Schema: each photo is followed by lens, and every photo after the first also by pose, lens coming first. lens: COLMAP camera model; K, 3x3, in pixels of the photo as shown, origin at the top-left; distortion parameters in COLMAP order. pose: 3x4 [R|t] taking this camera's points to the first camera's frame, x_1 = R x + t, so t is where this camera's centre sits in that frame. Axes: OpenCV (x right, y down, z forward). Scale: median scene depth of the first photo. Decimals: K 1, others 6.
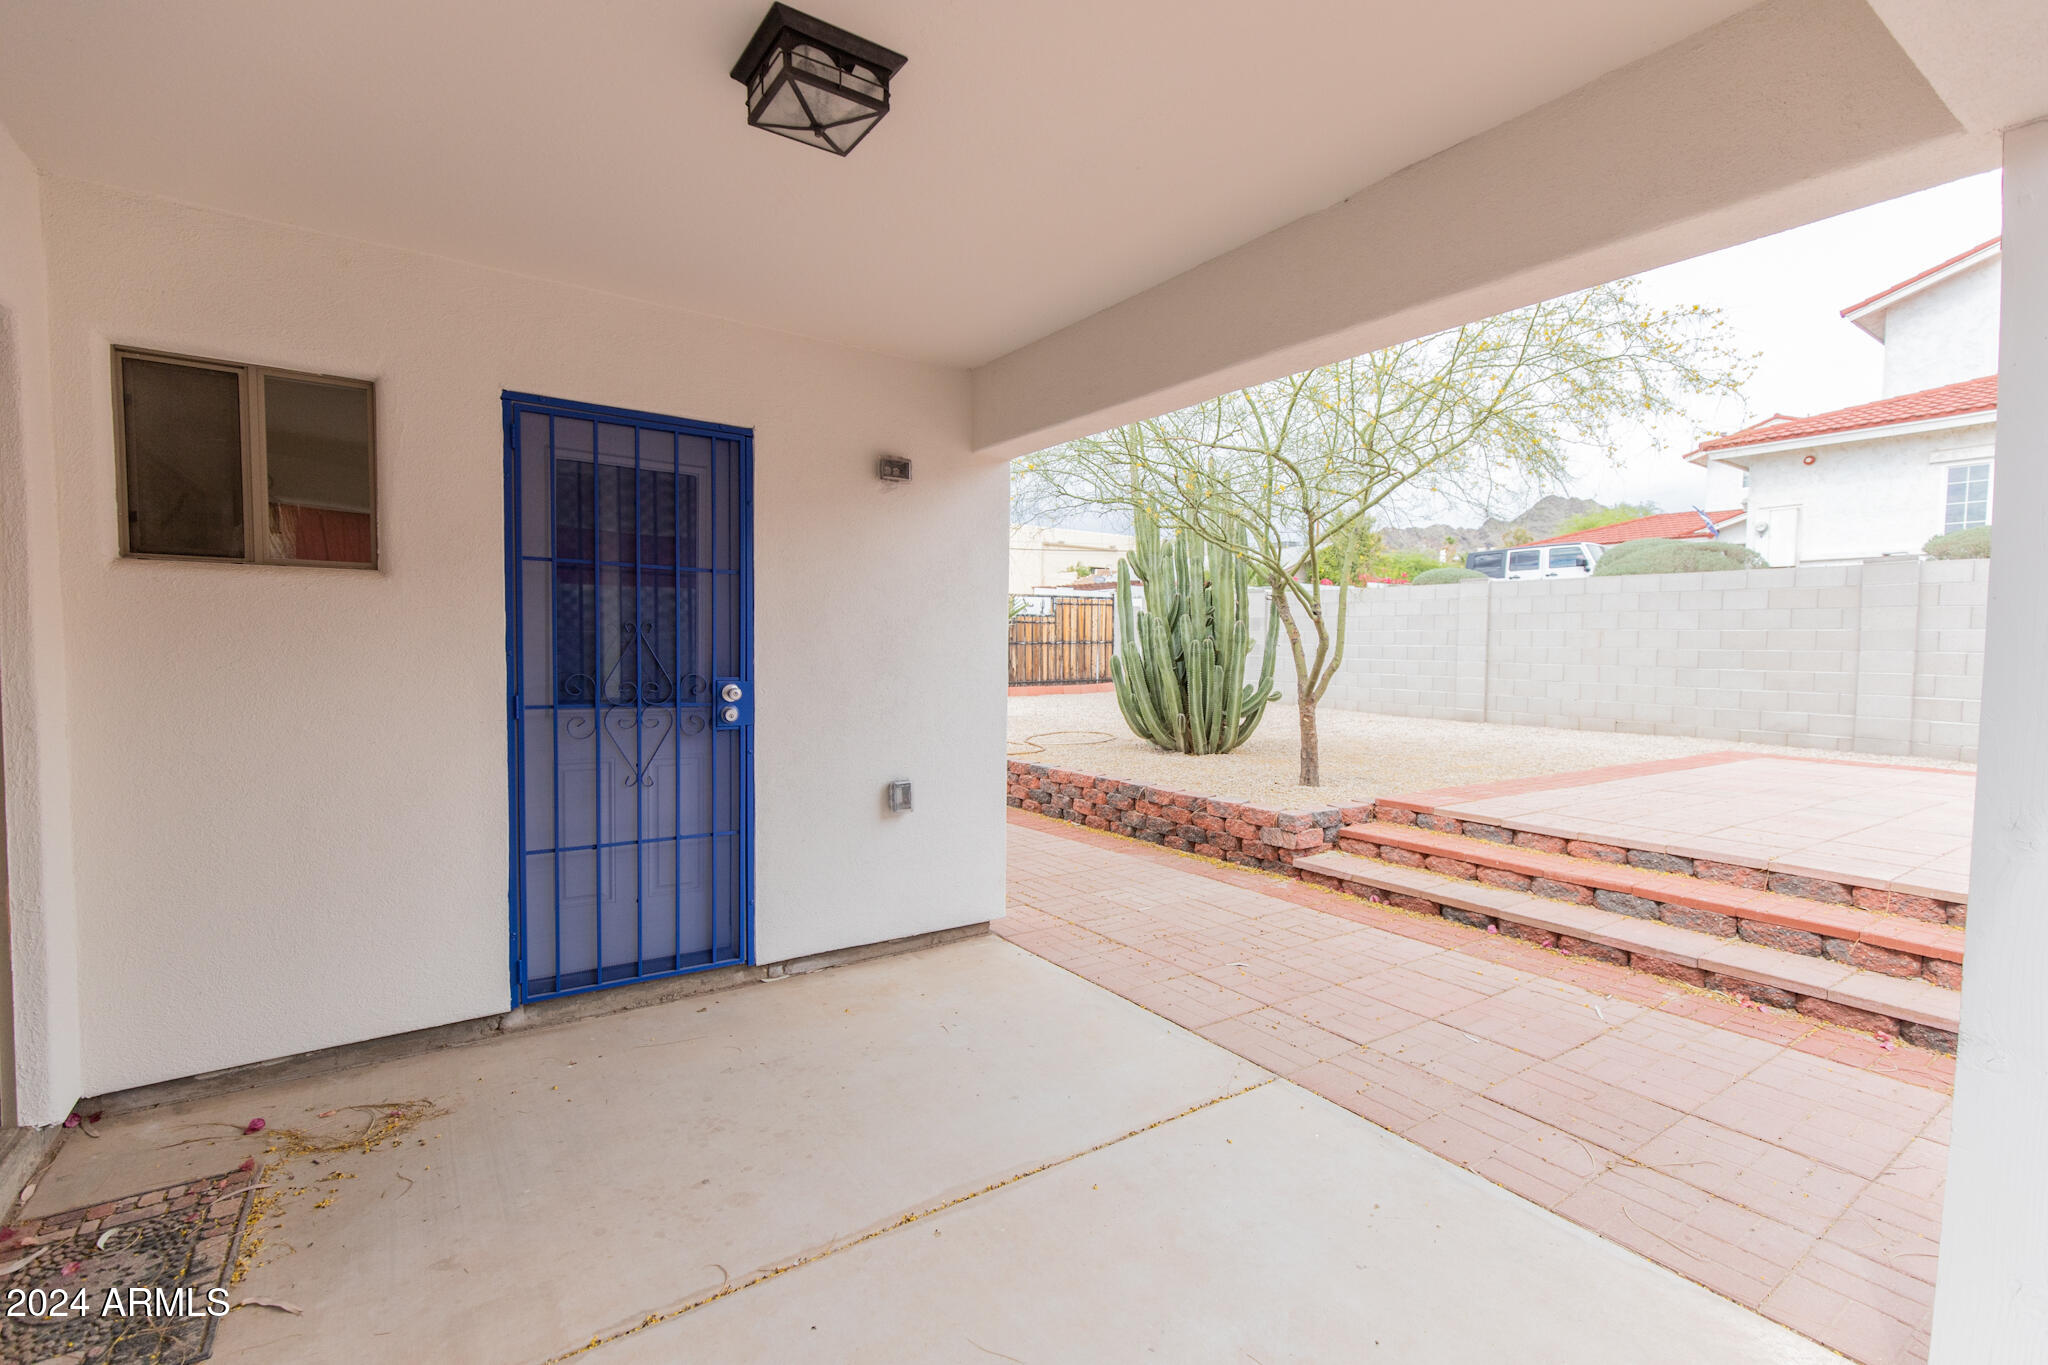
lens RADIAL K [[927.5, 0, 1022.9], [0, 927.5, 681.4], [0, 0, 1]] dist [0.011944, -0.001999]
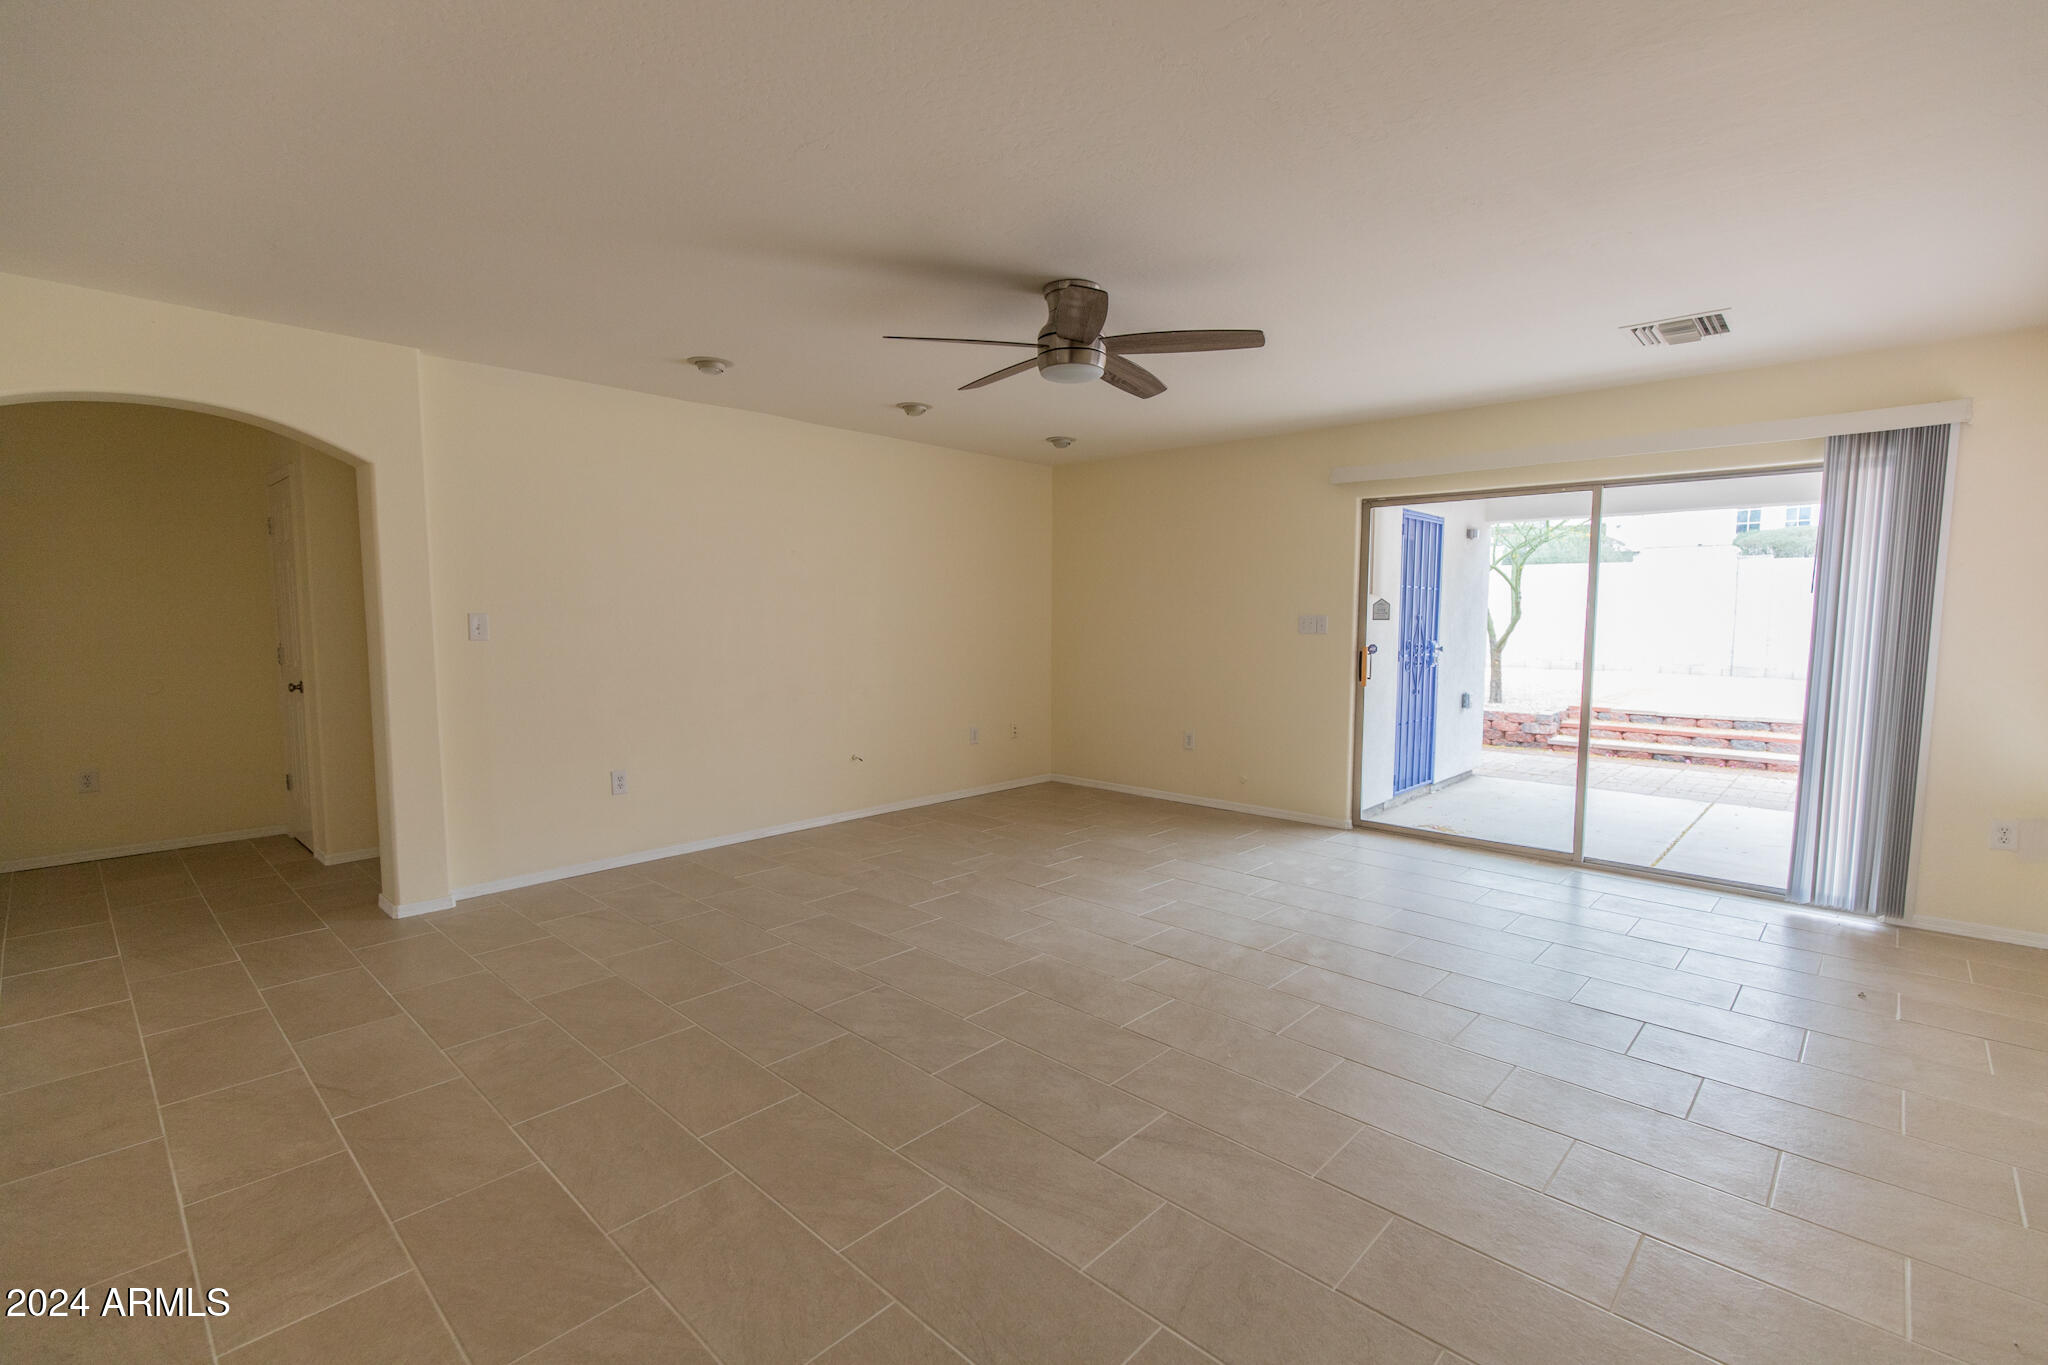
lens RADIAL K [[919.0, 0, 1033.3], [0, 919.0, 687.2], [0, 0, 1]] dist [0.009254, 0.000046]
pose [[0.976269, -0.026792, 0.214897, -0.916014], [0.017057, 0.998748, 0.047026, -0.006421], [-0.215888, -0.042245, 0.975504, -0.437992]]
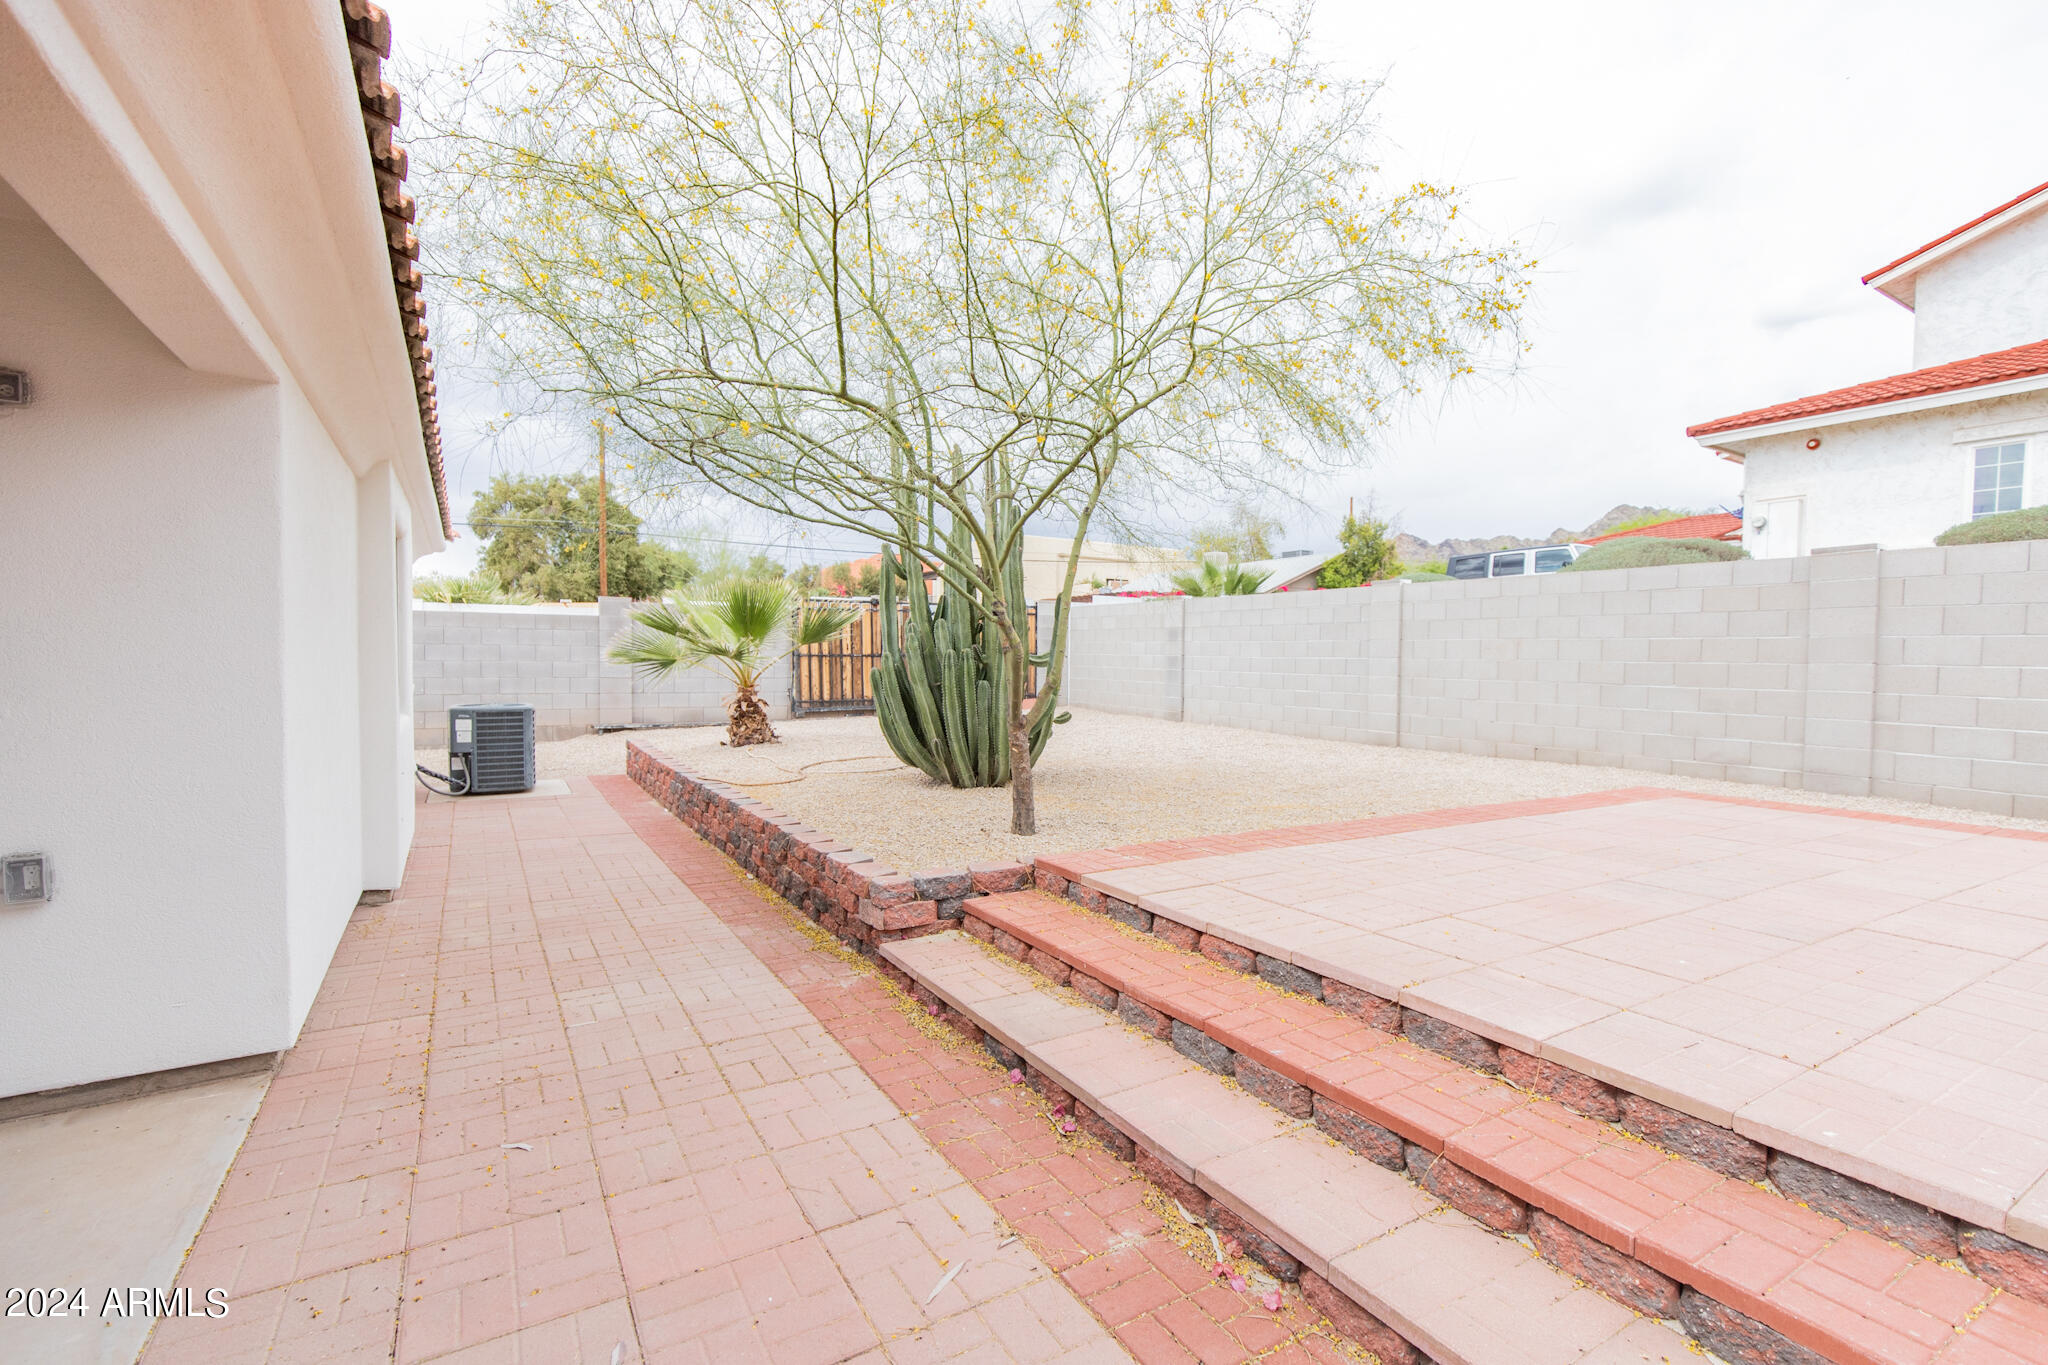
lens RADIAL K [[927.5, 0, 1019.1], [0, 927.5, 682.4], [0, 0, 1]] dist [0.011944, -0.001999]
pose [[0.998247, 0.001046, -0.059179, 0.391454], [-0.001923, 0.999889, -0.014755, -0.004564], [0.059157, 0.014843, 0.998138, 0.236883]]
